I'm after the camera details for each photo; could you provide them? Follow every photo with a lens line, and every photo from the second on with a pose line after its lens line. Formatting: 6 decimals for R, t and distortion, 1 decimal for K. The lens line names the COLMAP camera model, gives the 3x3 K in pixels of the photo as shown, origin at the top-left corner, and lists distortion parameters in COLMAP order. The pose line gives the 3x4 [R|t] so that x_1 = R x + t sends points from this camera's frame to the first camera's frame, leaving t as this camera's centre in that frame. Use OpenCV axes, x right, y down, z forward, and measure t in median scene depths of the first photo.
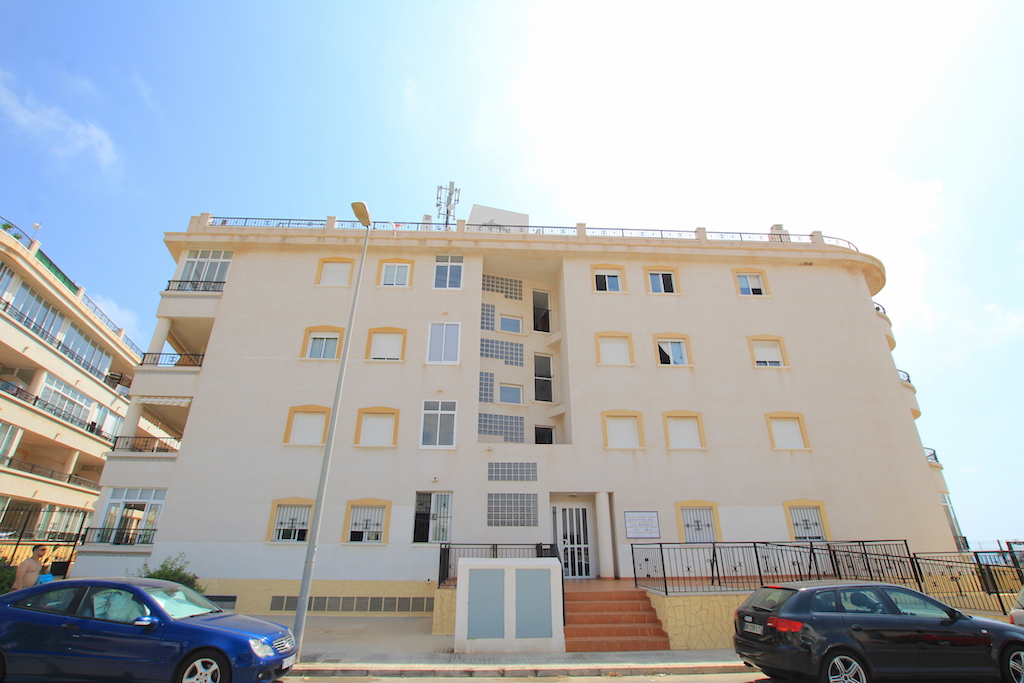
lens RADIAL K [[486.5, 0, 512.0], [0, 486.5, 341.5], [0, 0, 1]] dist [-0.003017, -0.000711]
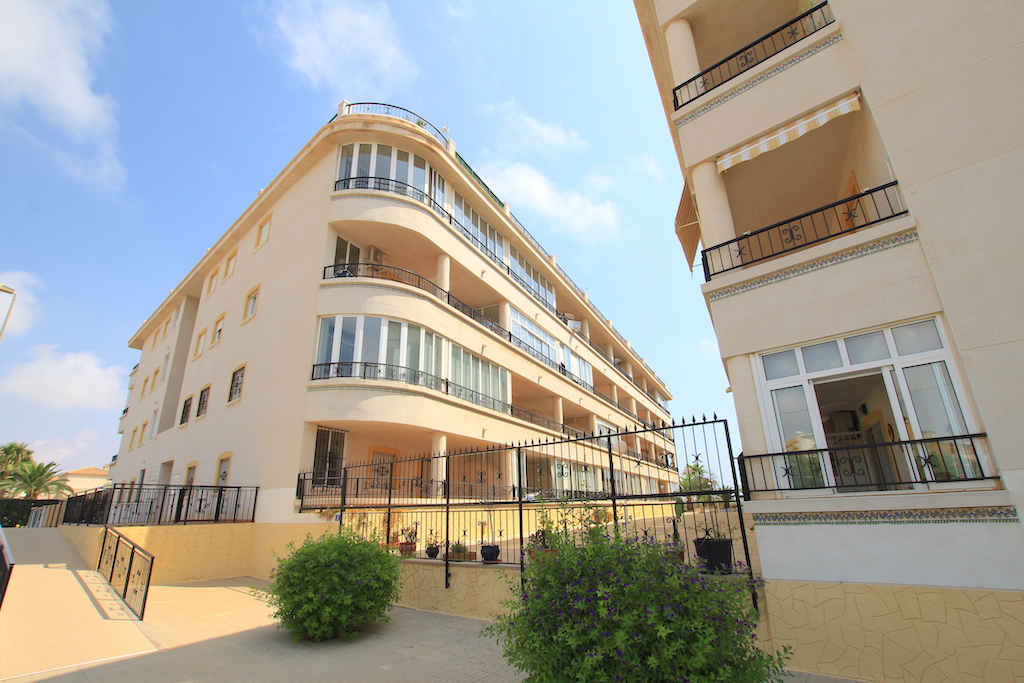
lens RADIAL K [[486.5, 0, 512.0], [0, 486.5, 341.5], [0, 0, 1]] dist [-0.003017, -0.000711]
pose [[0.724418, -0.255922, -0.640096, -0.430461], [0.310272, 0.950213, -0.028767, 0.145154], [0.615589, -0.177764, 0.767756, 0.348563]]
